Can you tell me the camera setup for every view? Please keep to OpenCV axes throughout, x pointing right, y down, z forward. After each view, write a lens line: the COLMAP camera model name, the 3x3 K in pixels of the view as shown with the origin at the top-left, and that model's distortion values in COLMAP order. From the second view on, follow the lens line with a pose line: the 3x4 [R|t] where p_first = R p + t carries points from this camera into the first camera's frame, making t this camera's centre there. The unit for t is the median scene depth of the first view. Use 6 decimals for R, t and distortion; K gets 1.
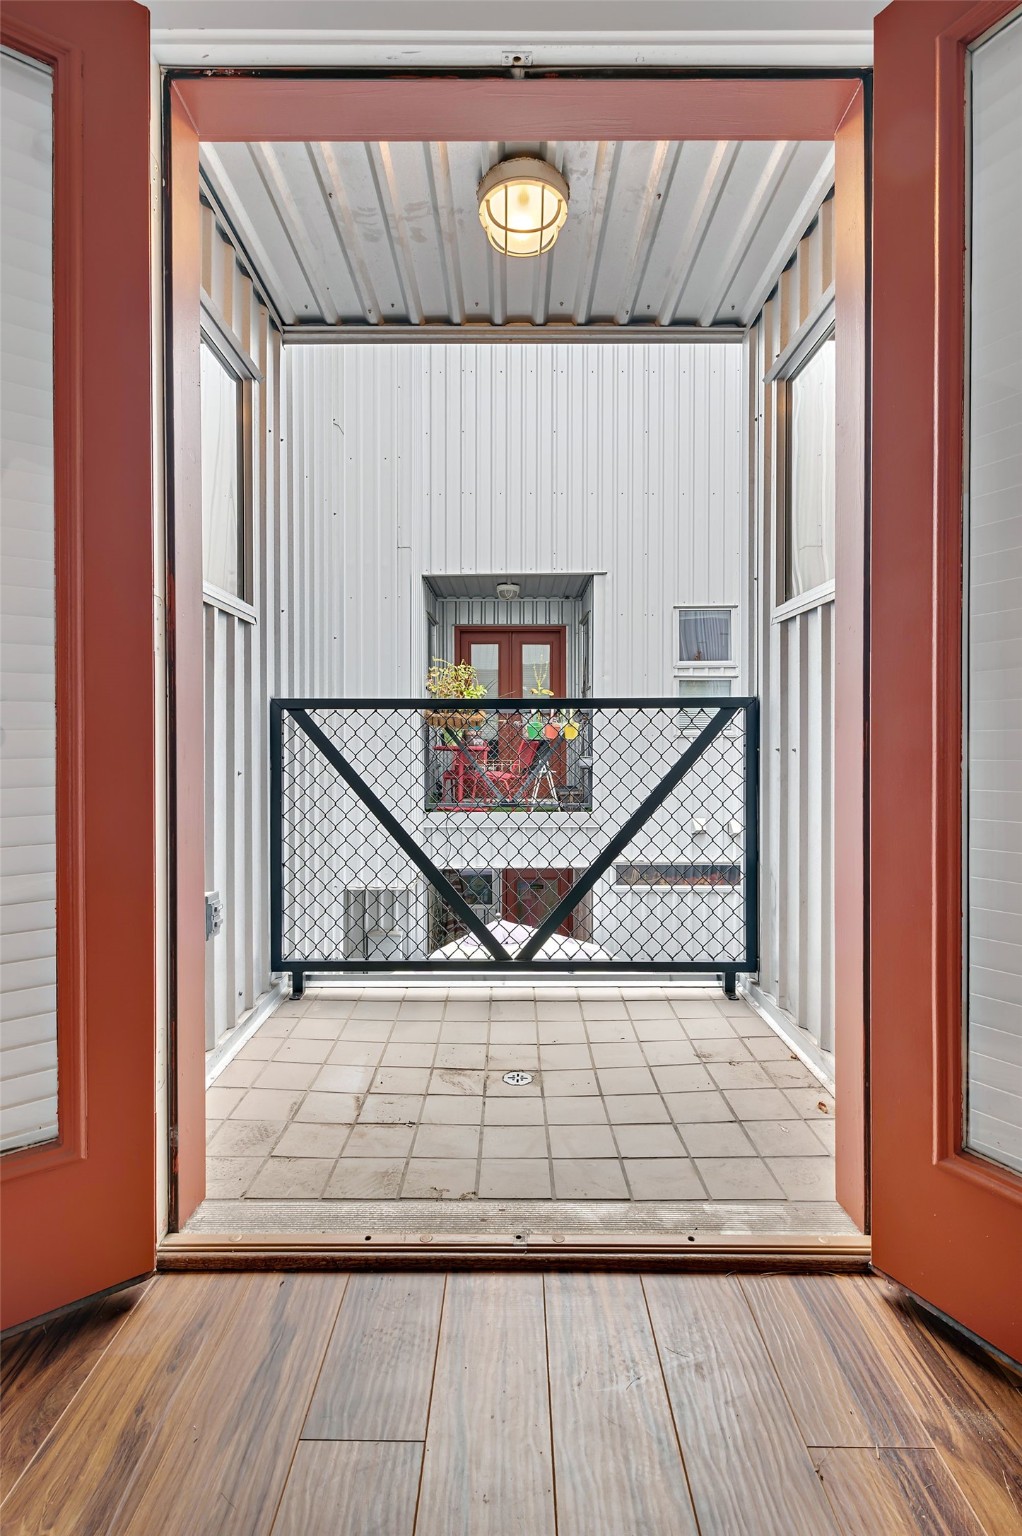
lens RADIAL K [[708.7, 0, 511.4], [0, 708.7, 741.3], [0, 0, 1]] dist [-0.010825, 0.000448]
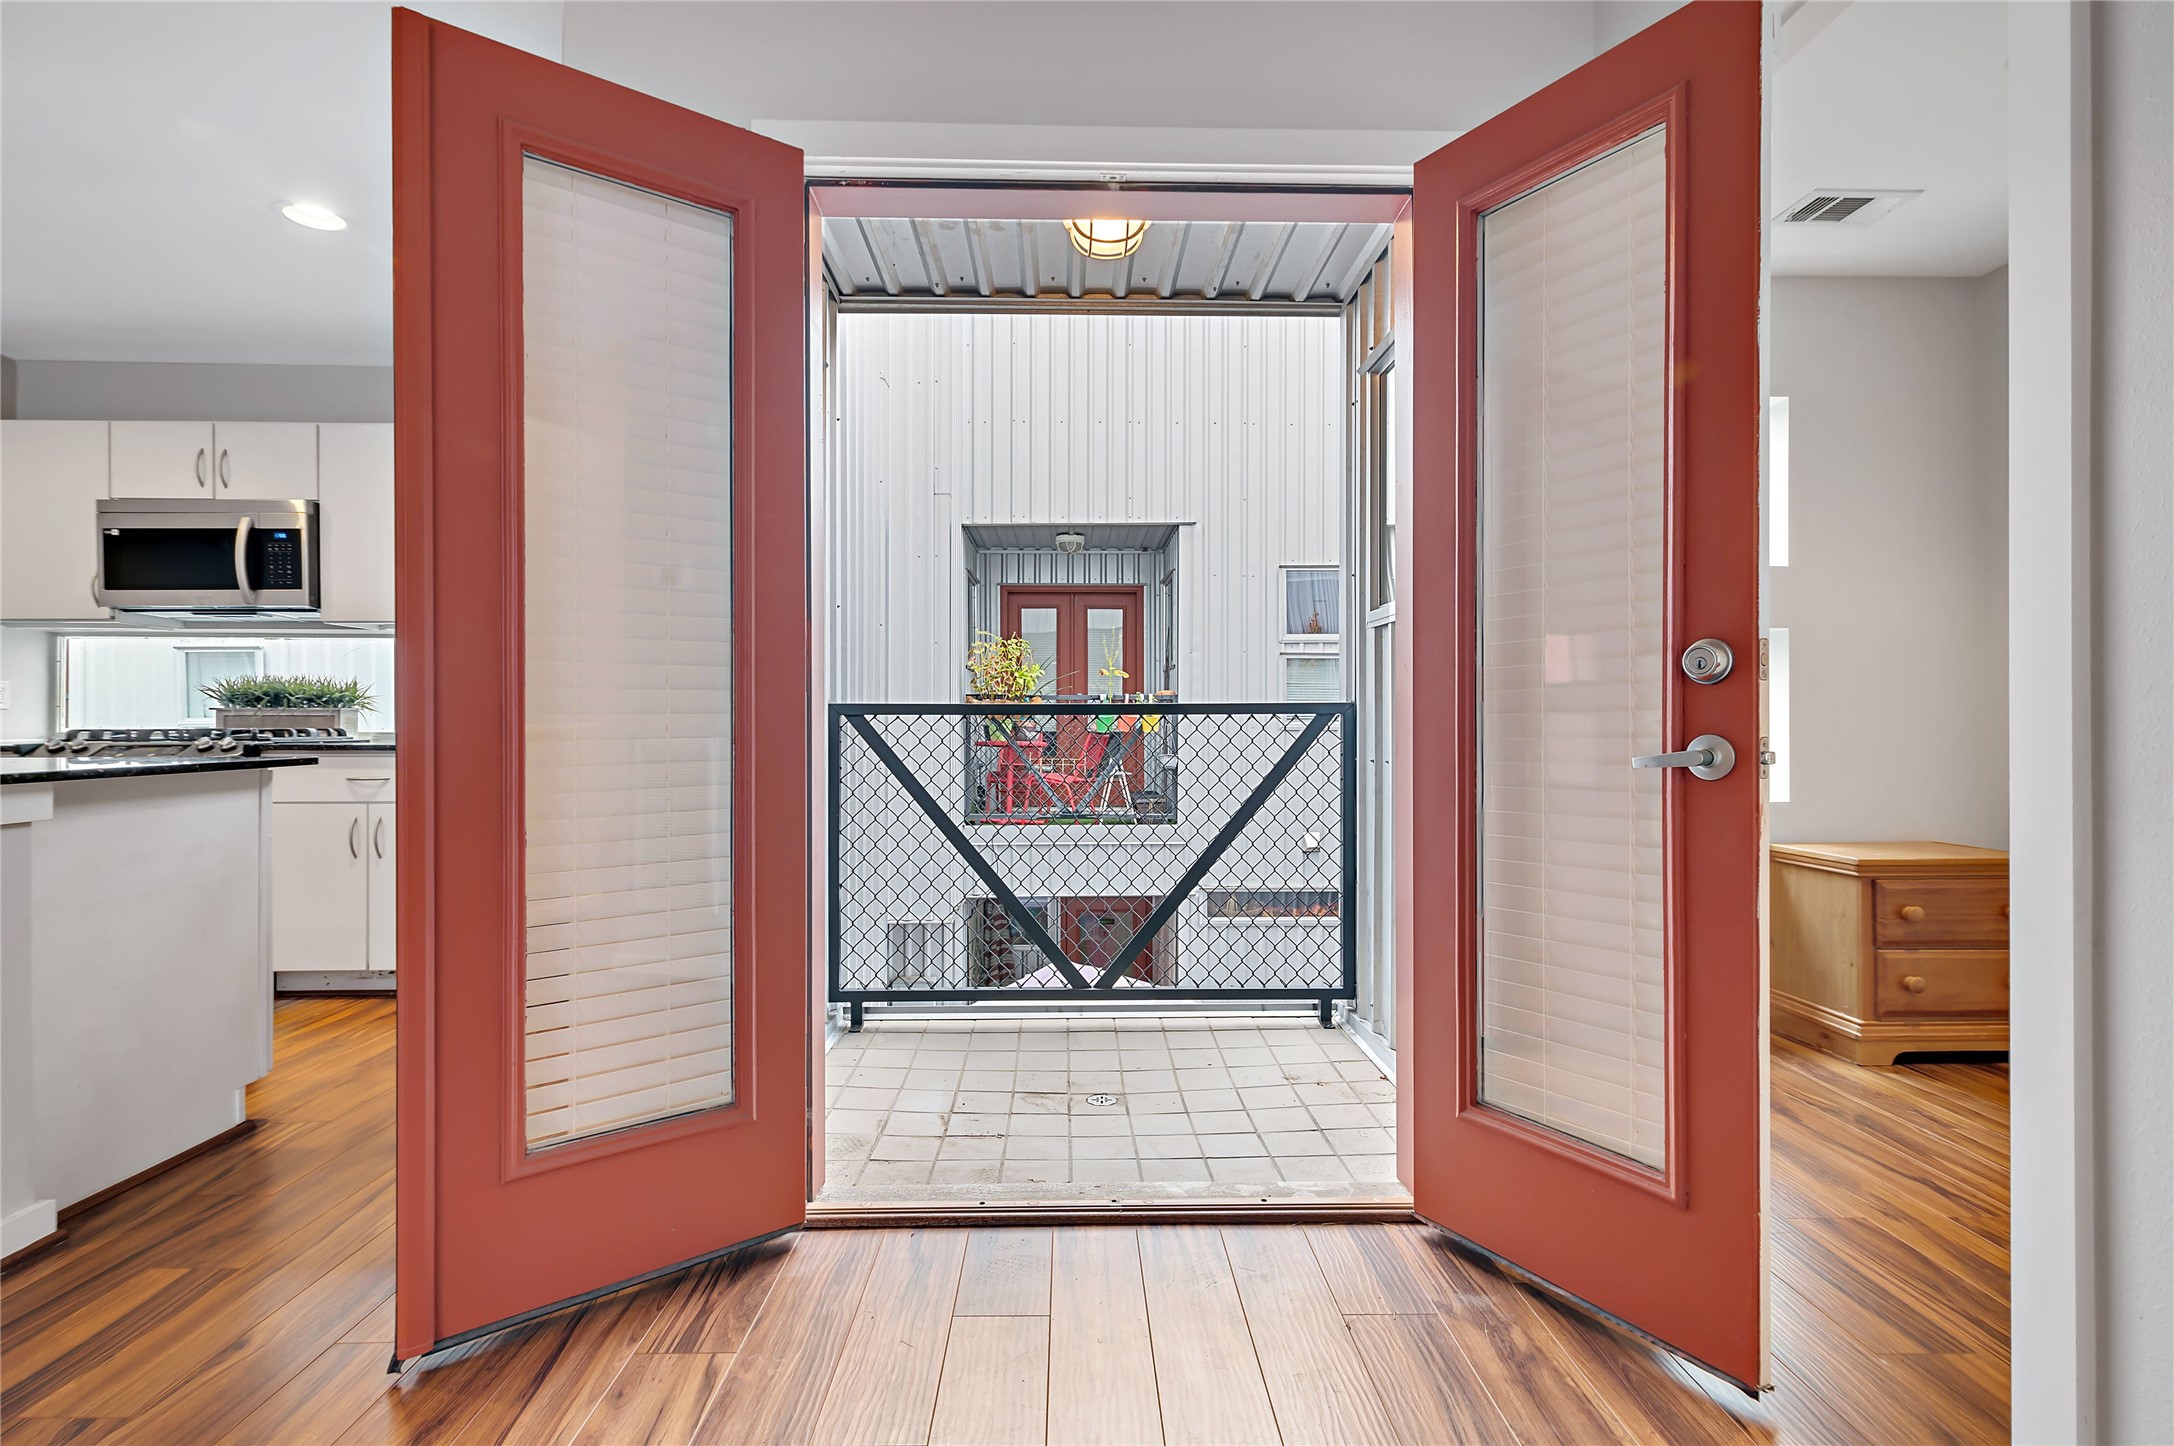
lens RADIAL K [[1003.0, 0, 1085.8], [0, 1003.0, 714.9], [0, 0, 1]] dist [-0.010825, 0.000448]
pose [[0.999739, 0.000525, 0.022828, -0.038273], [-0.000335, 0.999965, -0.008300, -0.037922], [-0.022832, 0.008290, 0.999705, -0.328694]]
